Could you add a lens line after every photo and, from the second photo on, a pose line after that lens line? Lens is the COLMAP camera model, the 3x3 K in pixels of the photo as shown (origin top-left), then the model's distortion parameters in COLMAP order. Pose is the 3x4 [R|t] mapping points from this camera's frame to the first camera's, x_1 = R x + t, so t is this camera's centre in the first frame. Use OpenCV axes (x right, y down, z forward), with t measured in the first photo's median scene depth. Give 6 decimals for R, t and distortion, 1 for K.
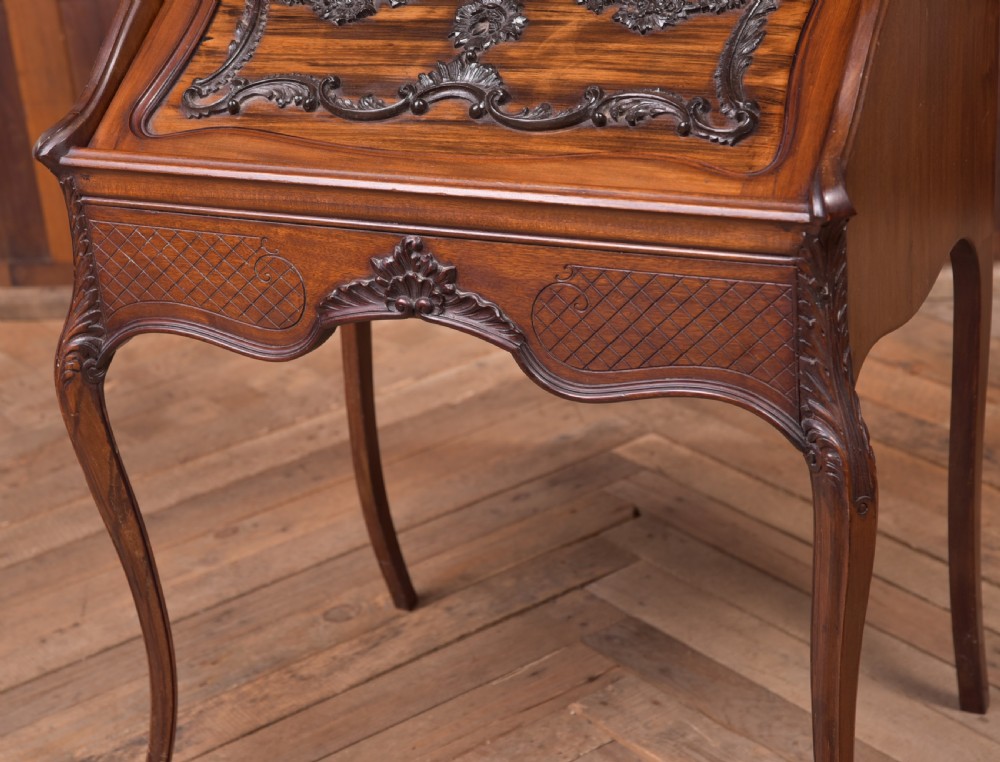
lens RADIAL K [[2065.0, 0, 431.5], [0, 2065.0, 383.7], [0, 0, 1]] dist [0.230313, 0.163217]
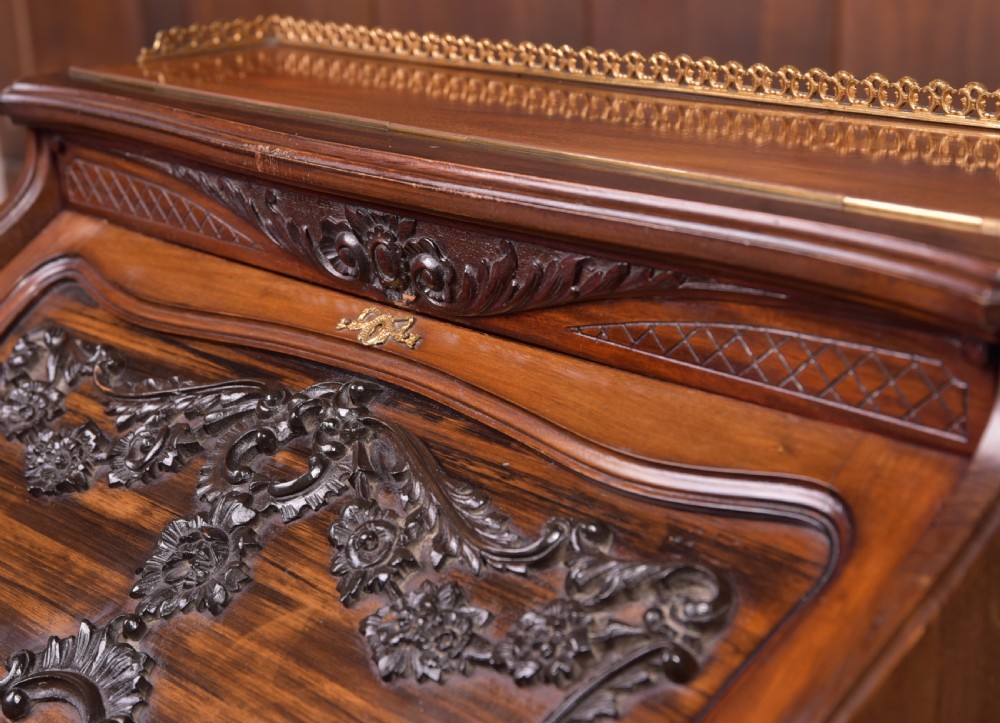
lens RADIAL K [[1749.1, 0, 446.8], [0, 1749.1, 362.0], [0, 0, 1]] dist [0.056755, 0.236992]
pose [[0.926622, 0.162752, -0.338944, 0.227727], [-0.188795, 0.980981, -0.045096, -0.213263], [0.325158, 0.105778, 0.939725, 0.583858]]
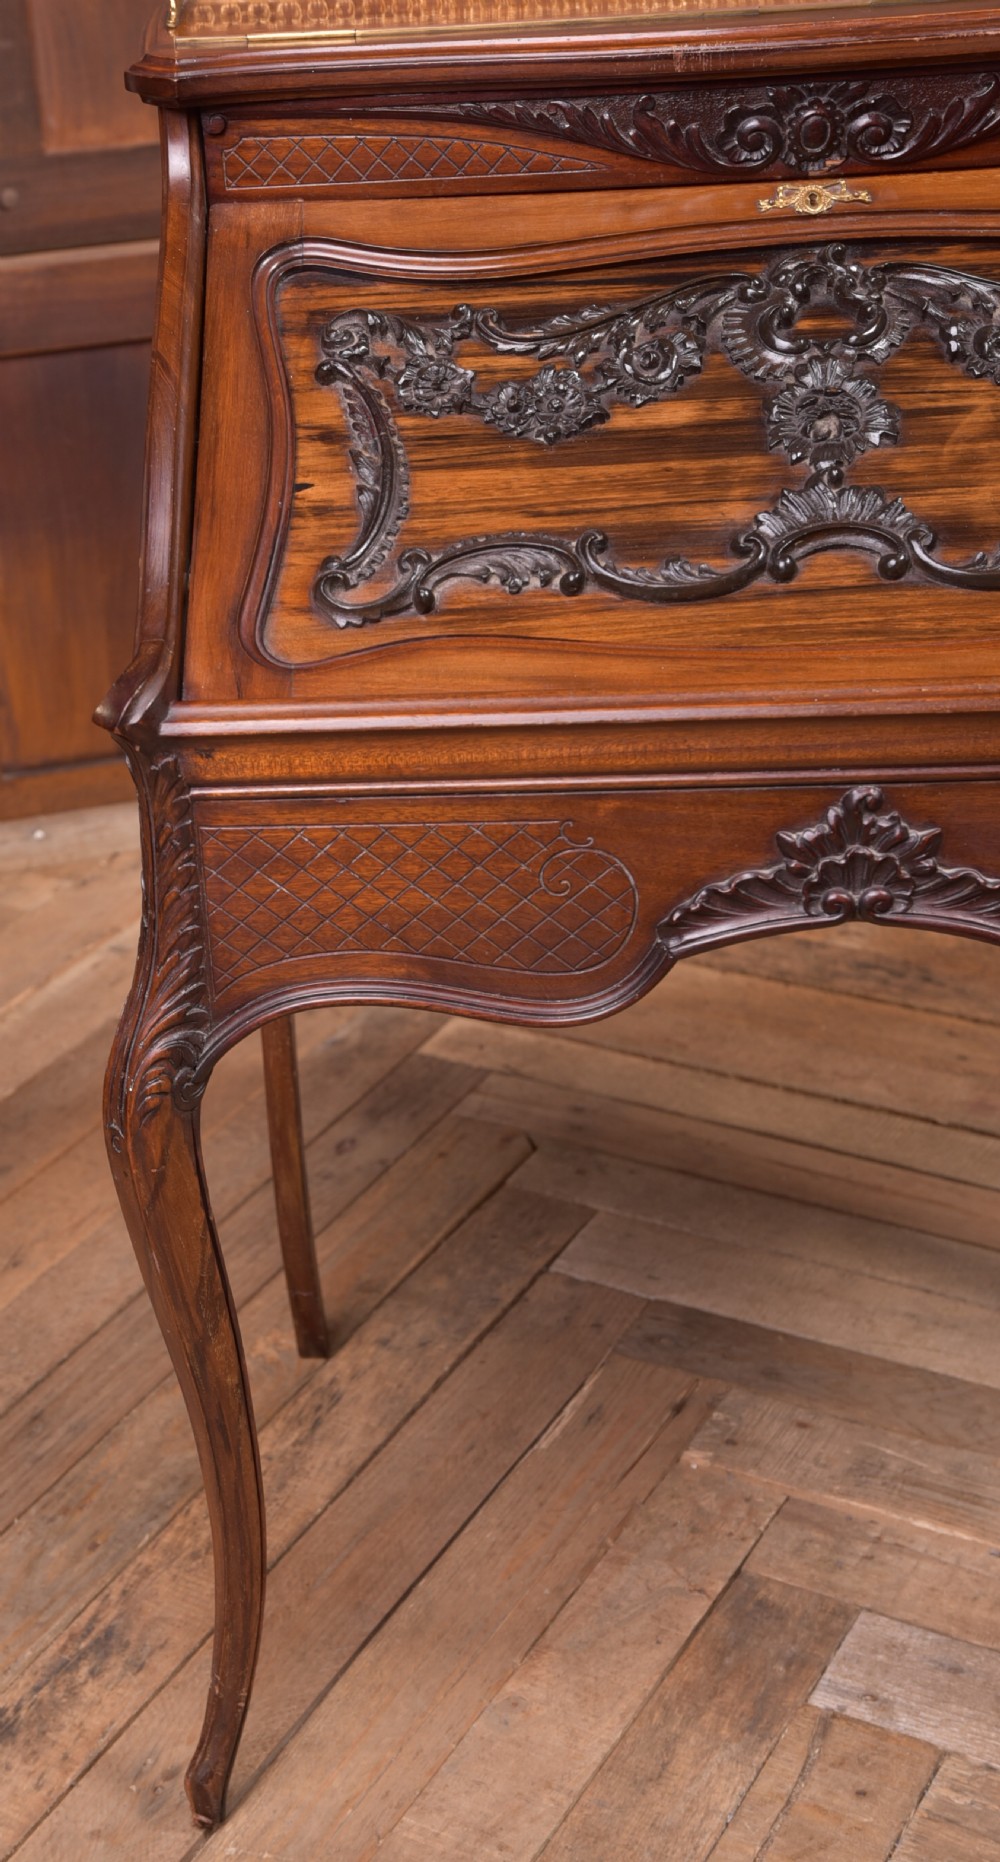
lens RADIAL K [[2727.4, 0, 318.8], [0, 2727.4, 1040.5], [0, 0, 1]] dist [0.011001, 0.273351]
pose [[0.915228, -0.158968, 0.370253, -0.426161], [0.136101, 0.986843, 0.087273, -0.083773], [-0.379256, -0.029483, 0.924822, 0.311348]]
